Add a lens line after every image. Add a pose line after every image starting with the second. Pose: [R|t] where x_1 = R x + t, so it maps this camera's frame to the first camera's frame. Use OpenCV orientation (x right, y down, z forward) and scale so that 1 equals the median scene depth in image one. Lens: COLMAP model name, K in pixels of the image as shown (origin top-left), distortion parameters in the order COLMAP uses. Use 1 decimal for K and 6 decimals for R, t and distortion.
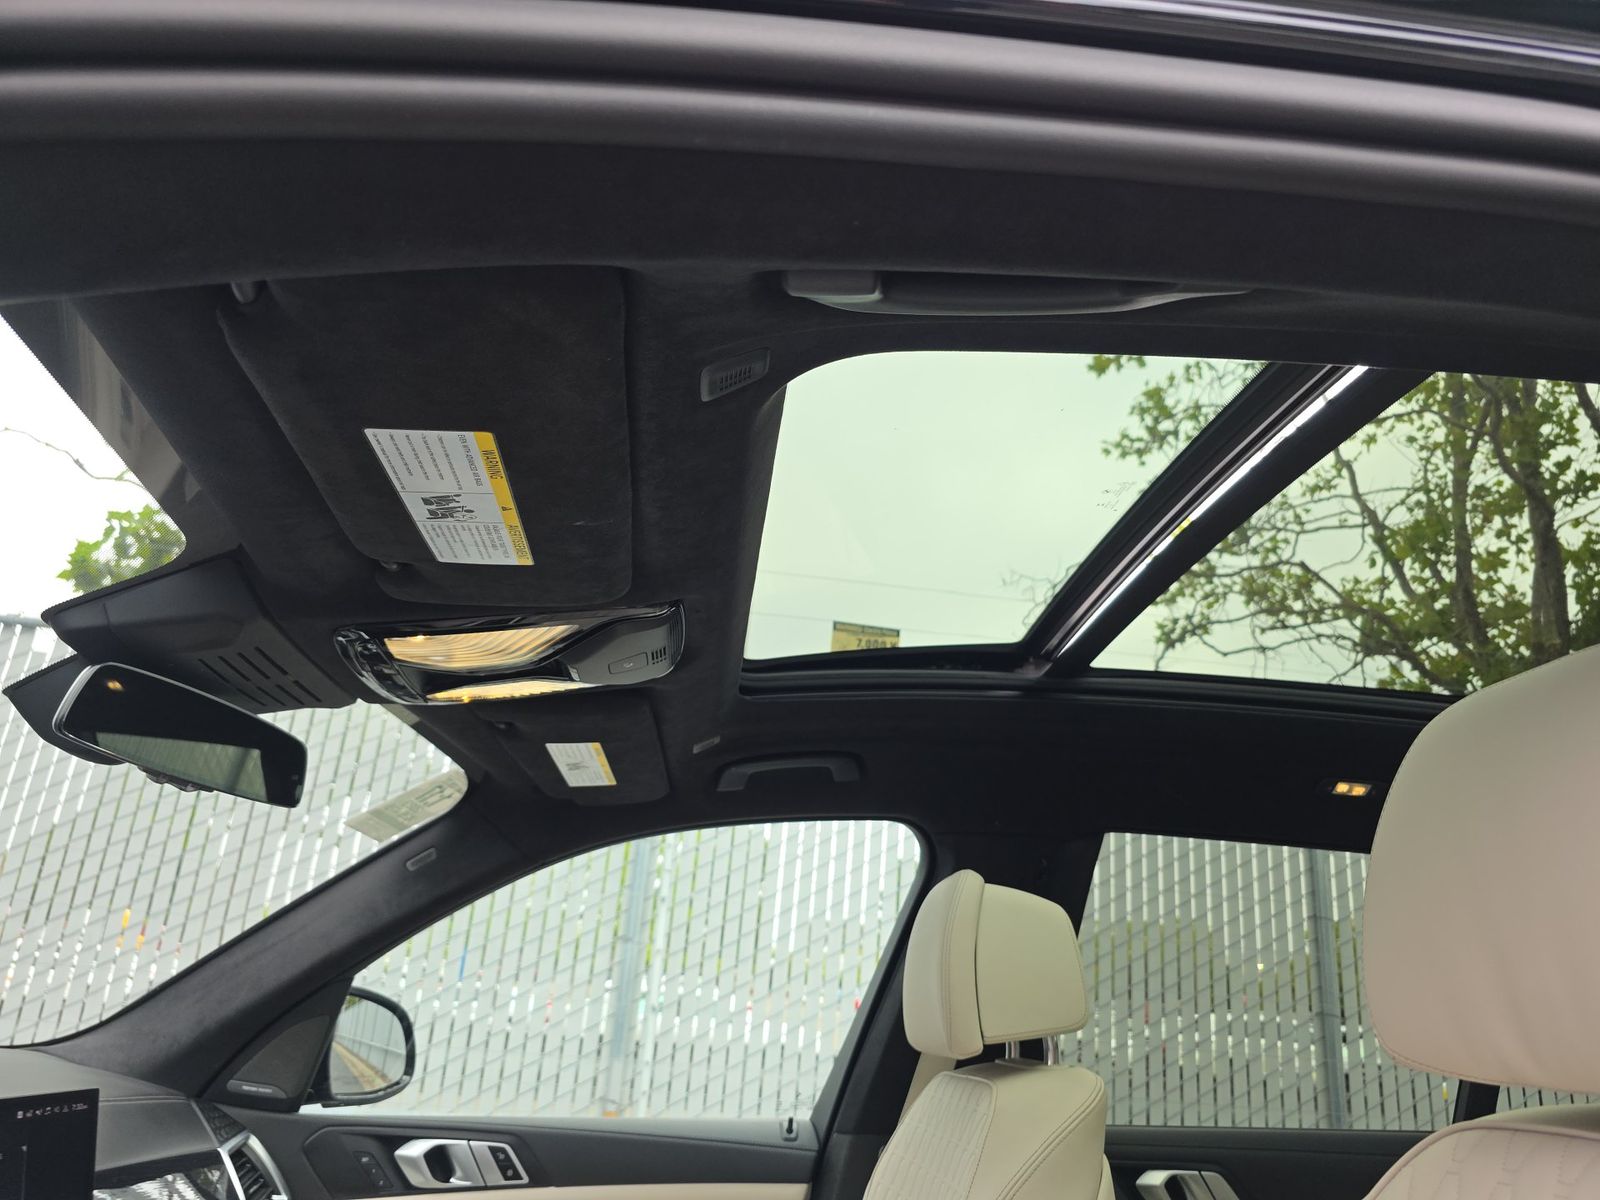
lens RADIAL K [[1062.8, 0, 818.1], [0, 1062.8, 614.7], [0, 0, 1]] dist [0.040230, -0.028927]
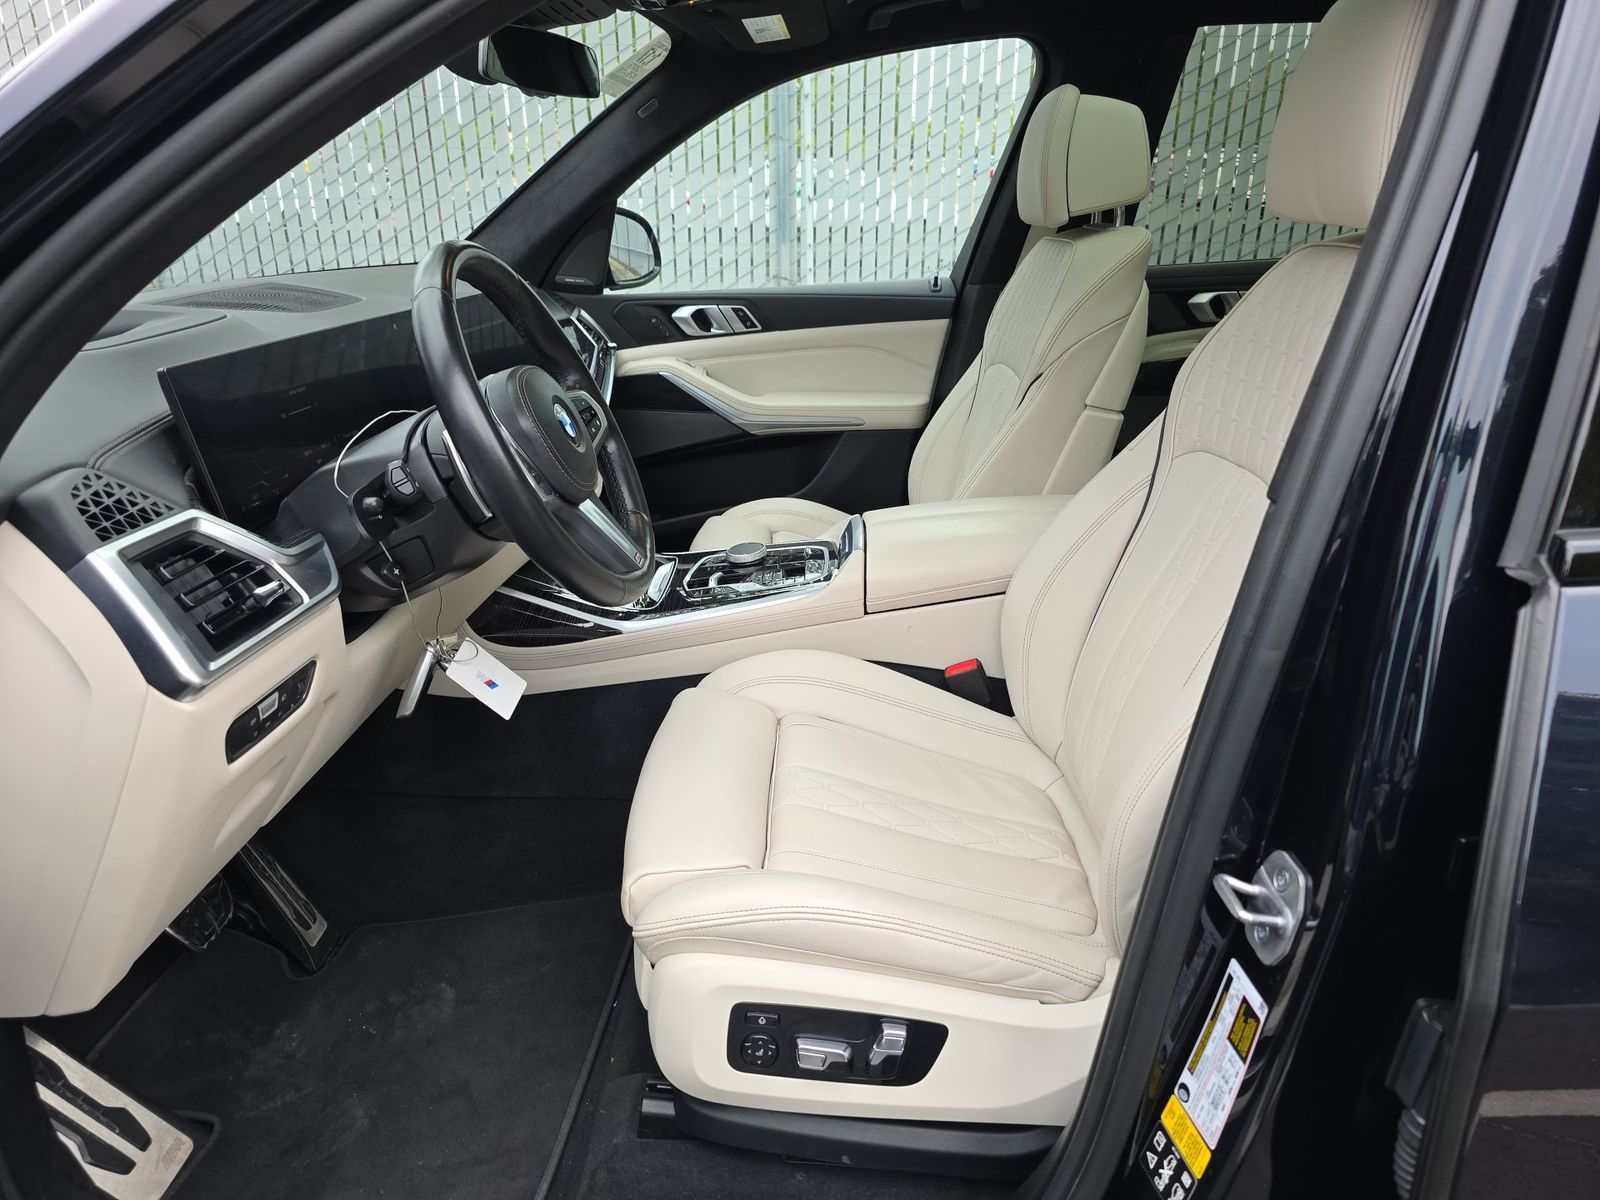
lens RADIAL K [[1062.8, 0, 818.1], [0, 1062.8, 614.7], [0, 0, 1]] dist [0.040230, -0.028927]
pose [[0.990055, -0.024913, -0.138455, 0.004039], [0.111464, 0.739364, 0.664016, -0.148582], [0.085826, -0.672845, 0.734788, -0.339526]]
